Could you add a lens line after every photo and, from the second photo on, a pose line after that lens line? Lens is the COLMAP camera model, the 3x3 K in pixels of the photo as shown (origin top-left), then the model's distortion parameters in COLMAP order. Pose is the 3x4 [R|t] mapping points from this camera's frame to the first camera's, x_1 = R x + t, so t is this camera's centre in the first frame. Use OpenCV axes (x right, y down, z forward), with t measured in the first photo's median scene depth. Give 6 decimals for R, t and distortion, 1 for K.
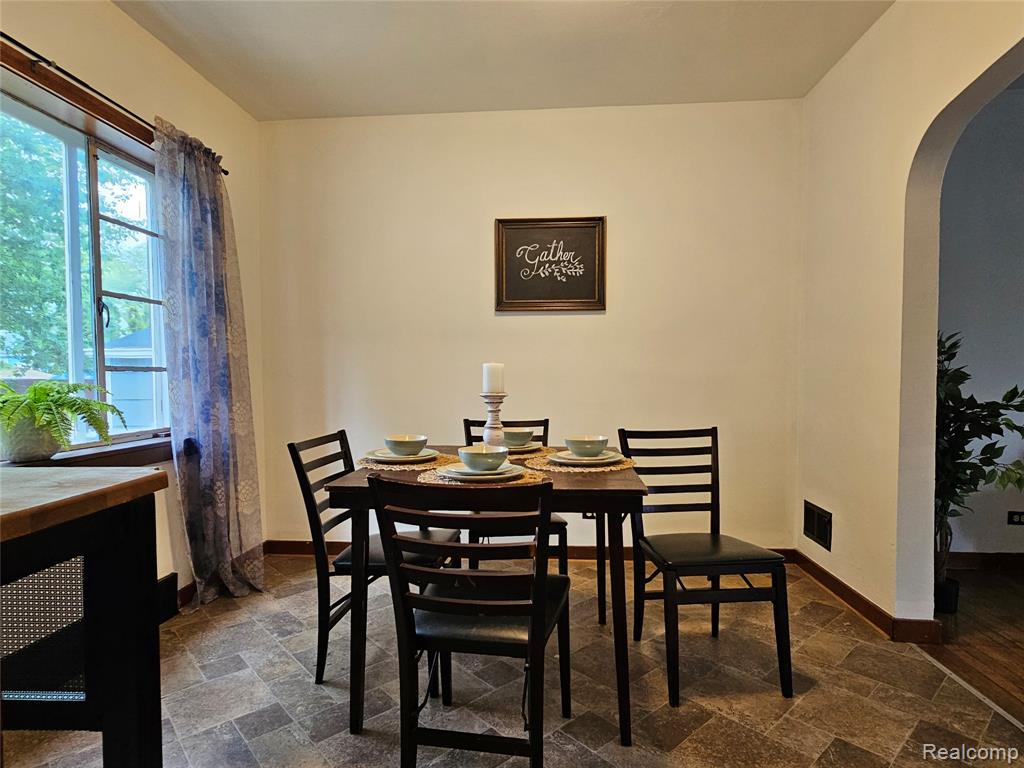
lens RADIAL K [[561.1, 0, 515.1], [0, 561.1, 389.6], [0, 0, 1]] dist [0.003308, -0.002825]
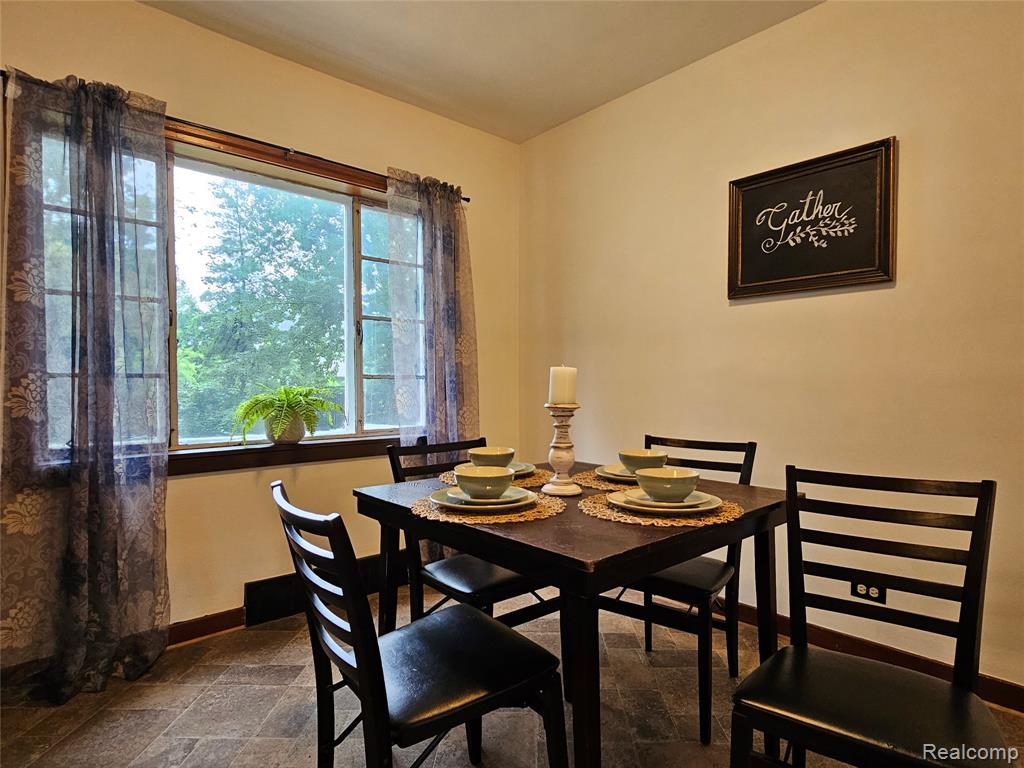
lens RADIAL K [[561.1, 0, 512.6], [0, 561.1, 387.9], [0, 0, 1]] dist [0.003308, -0.002825]
pose [[0.730075, 0.007569, -0.683325, 0.290787], [-0.017358, 0.999821, -0.007471, -0.005921], [0.683147, 0.017316, 0.730076, 0.233585]]
